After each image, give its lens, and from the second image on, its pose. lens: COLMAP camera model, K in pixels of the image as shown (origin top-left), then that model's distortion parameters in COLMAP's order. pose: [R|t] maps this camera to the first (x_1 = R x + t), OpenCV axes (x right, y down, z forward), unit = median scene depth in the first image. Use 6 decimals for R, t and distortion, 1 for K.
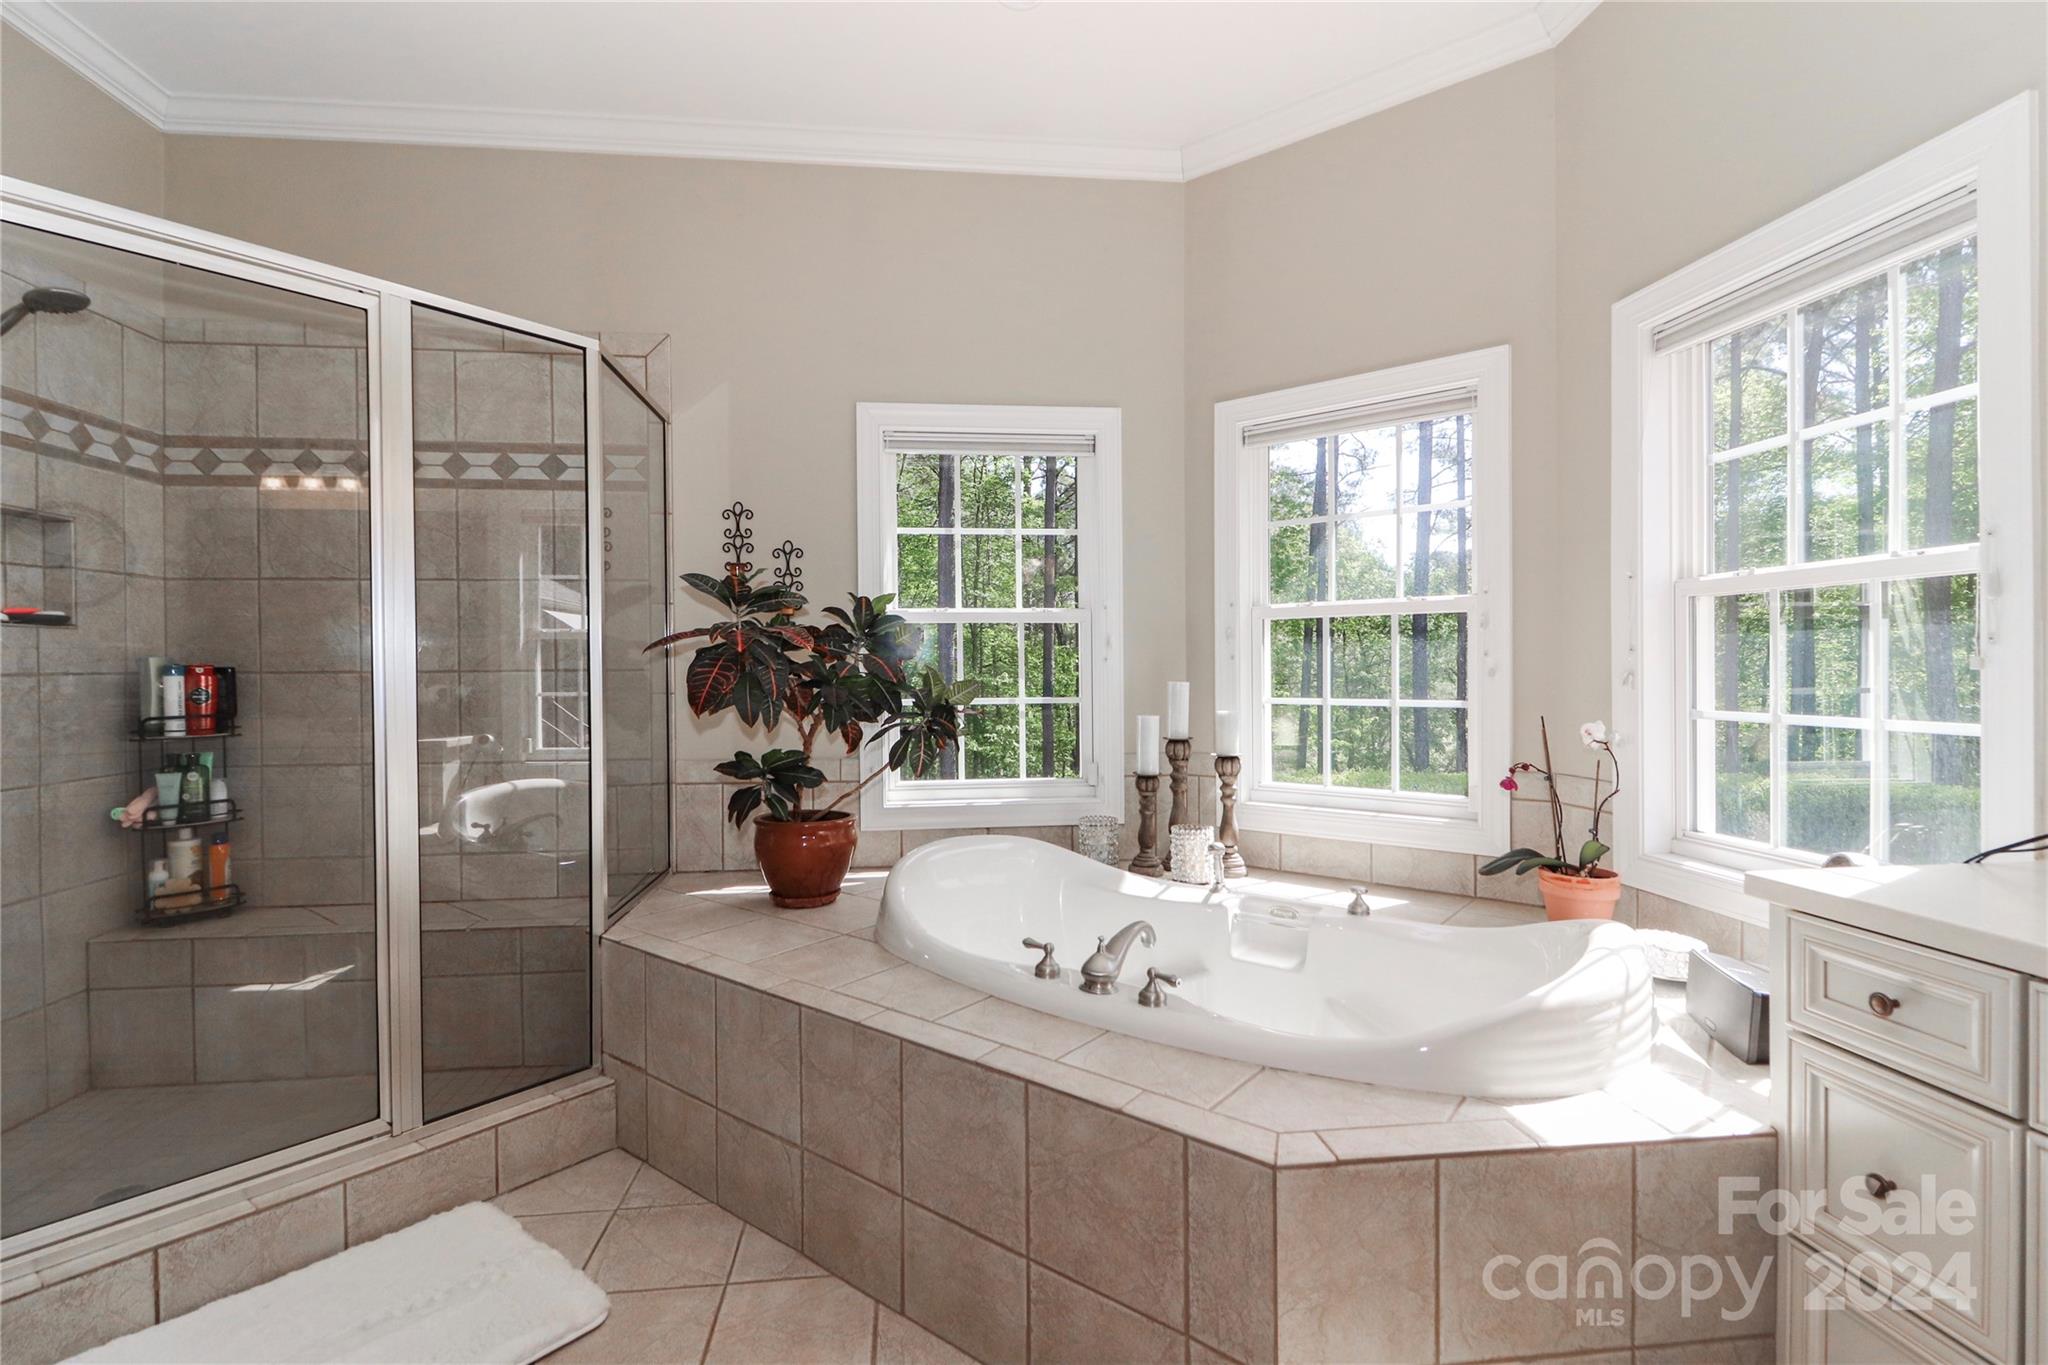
lens RADIAL K [[961.4, 0, 997.1], [0, 961.4, 677.7], [0, 0, 1]] dist [0.009785, -0.009801]
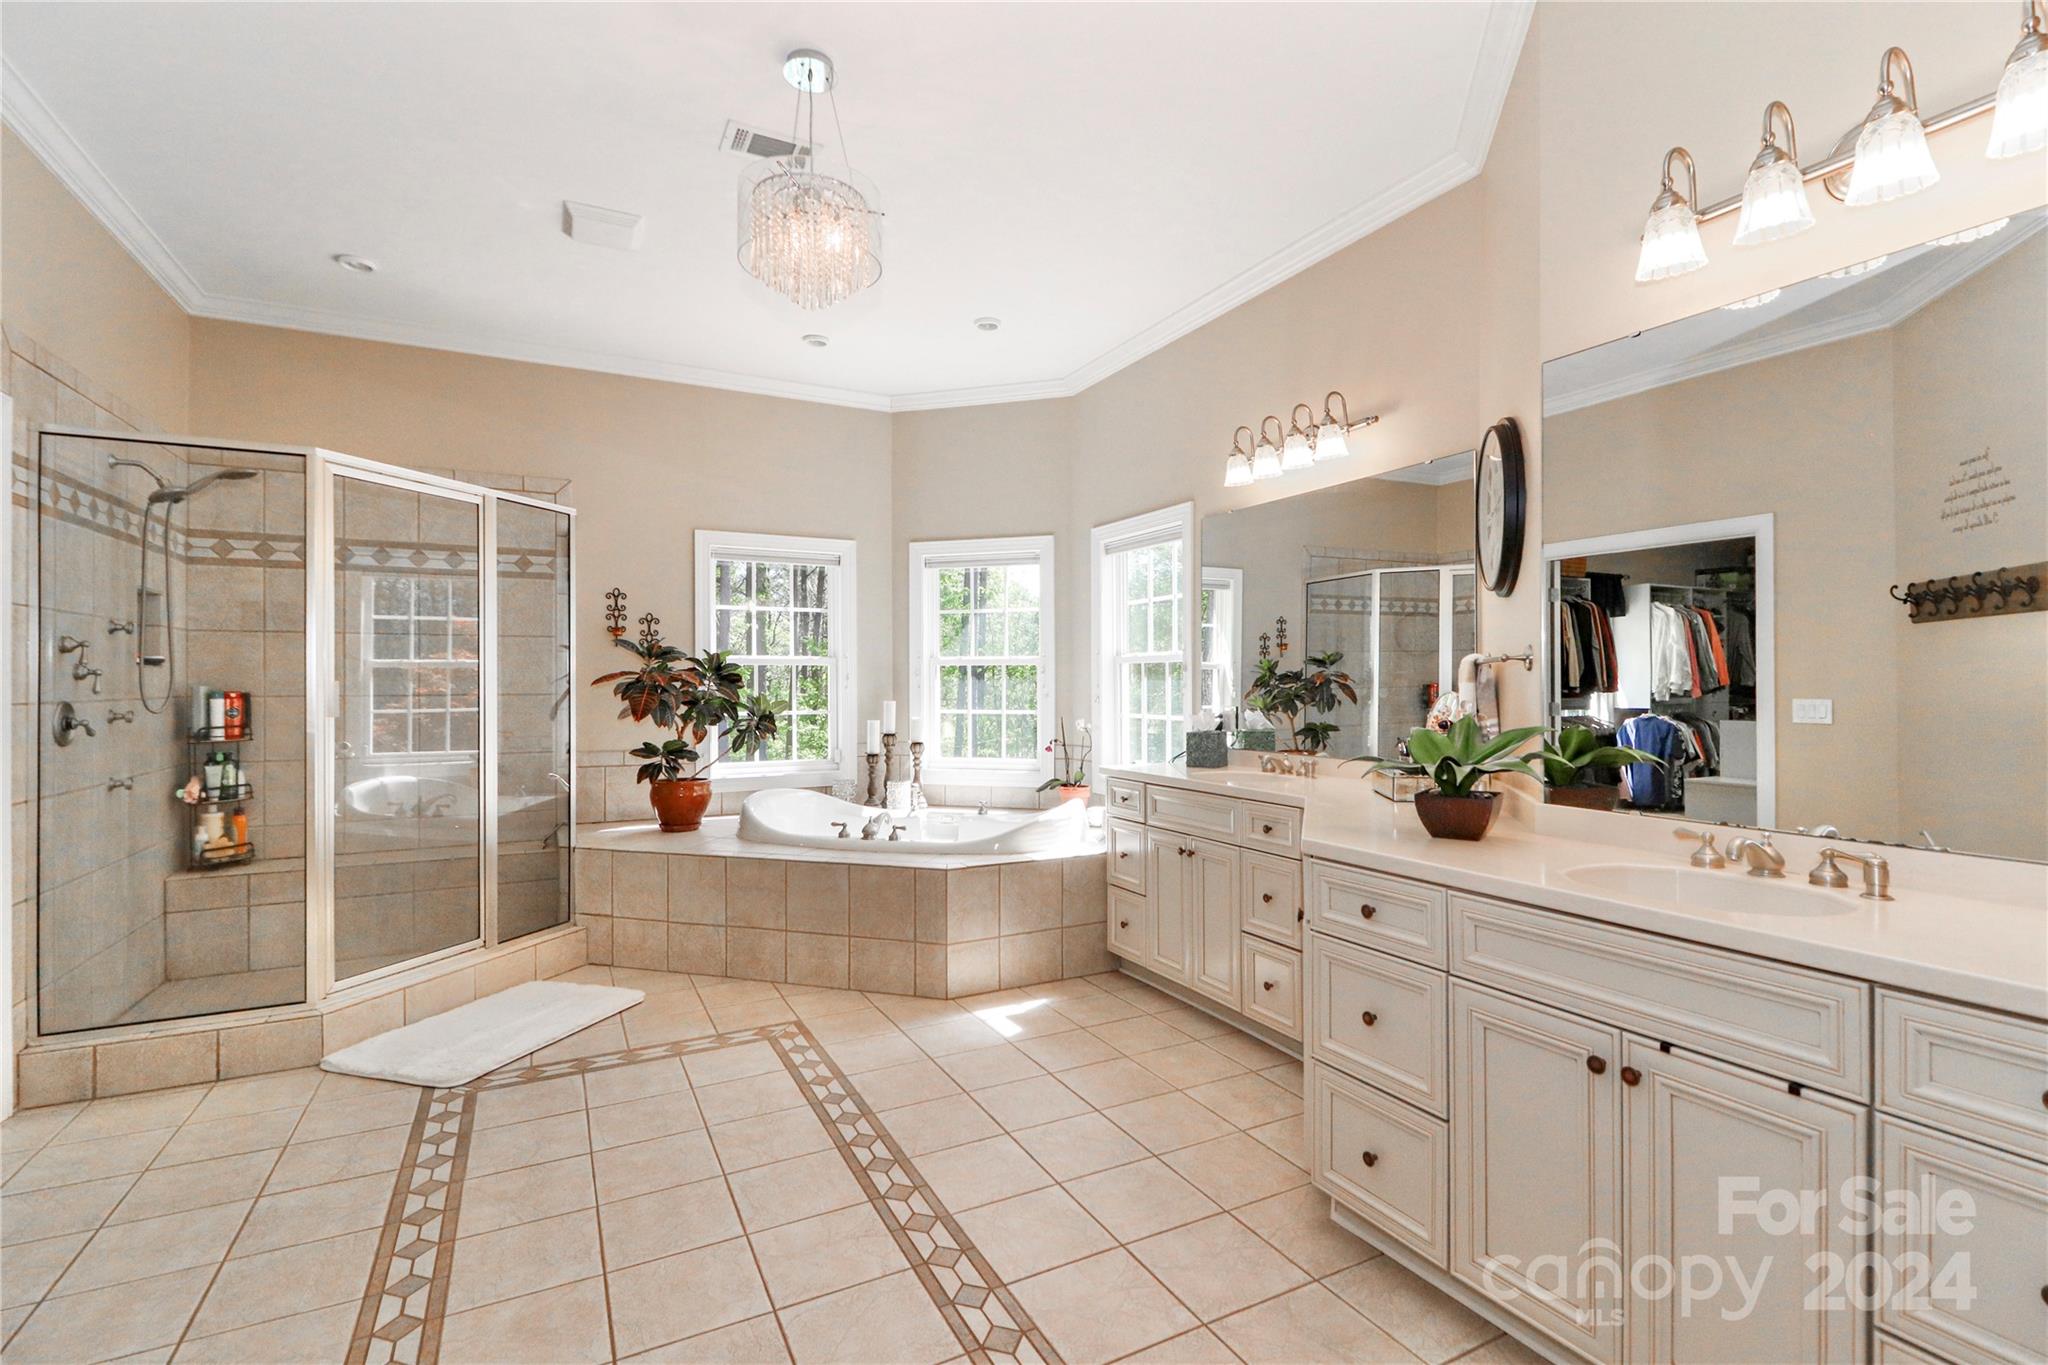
lens RADIAL K [[961.4, 0, 1027.8], [0, 961.4, 683.6], [0, 0, 1]] dist [0.009785, -0.009801]
pose [[0.929061, 0.004242, 0.369902, -0.253667], [-0.000560, 0.999949, -0.010059, -0.011061], [-0.369926, 0.009138, 0.929016, -0.812519]]
